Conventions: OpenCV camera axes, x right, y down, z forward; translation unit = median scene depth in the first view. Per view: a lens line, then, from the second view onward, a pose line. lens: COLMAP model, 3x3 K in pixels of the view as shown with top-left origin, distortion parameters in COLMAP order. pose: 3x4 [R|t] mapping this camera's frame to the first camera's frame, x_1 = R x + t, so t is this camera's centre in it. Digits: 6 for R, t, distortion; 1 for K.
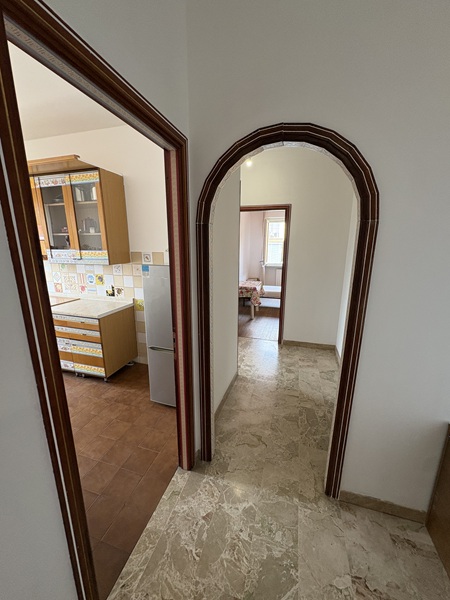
lens RADIAL K [[238.5, 0, 226.2], [0, 238.5, 301.0], [0, 0, 1]] dist [0.002880, -0.000360]
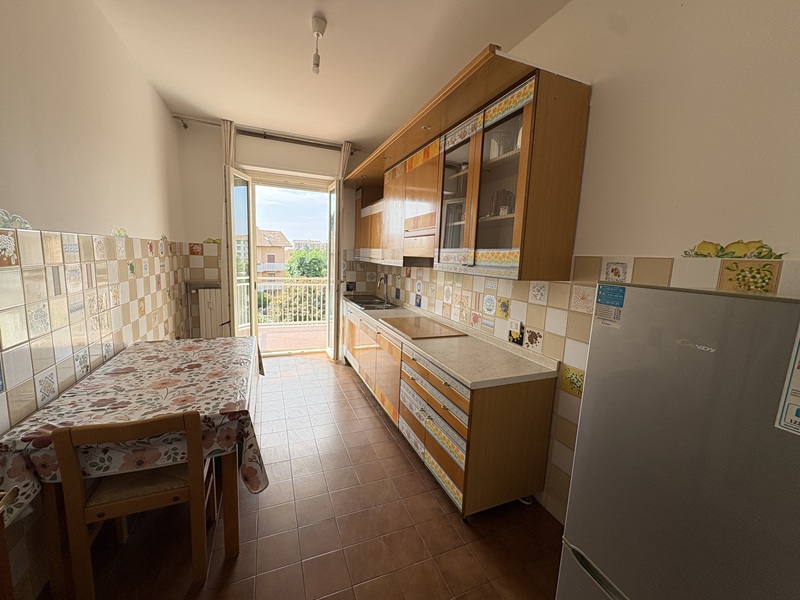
lens RADIAL K [[318.0, 0, 398.1], [0, 318.0, 296.7], [0, 0, 1]] dist [0.002880, -0.000360]
pose [[0.621857, 0.122615, -0.773472, -0.148901], [-0.220613, 0.975095, -0.022791, -0.051862], [0.751414, 0.184810, 0.633420, 0.418293]]
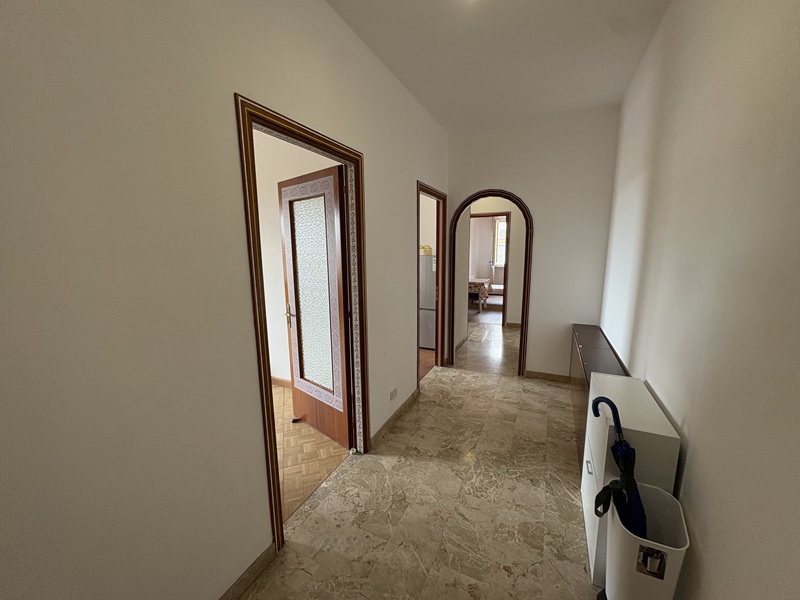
lens RADIAL K [[318.0, 0, 400.7], [0, 318.0, 301.8], [0, 0, 1]] dist [0.002880, -0.000360]
pose [[0.989047, 0.007715, -0.147401, -0.068889], [-0.017679, 0.997636, -0.066404, 0.240482], [0.146540, 0.068282, 0.986845, -0.899709]]
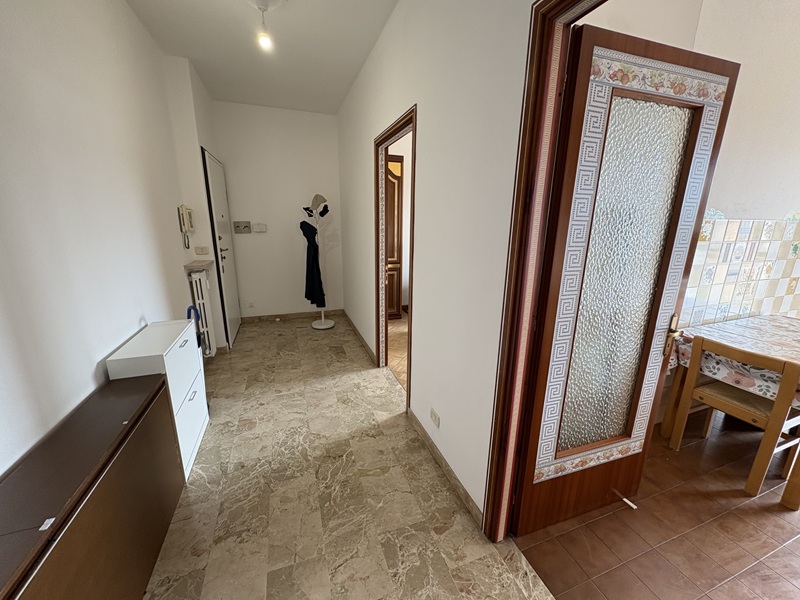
lens RADIAL K [[318.0, 0, 398.4], [0, 318.0, 300.8], [0, 0, 1]] dist [0.002880, -0.000360]
pose [[-0.807481, 0.132085, -0.574916, 0.211918], [-0.154514, 0.893221, 0.422233, -0.066593], [0.569298, 0.429778, -0.700850, 0.464308]]
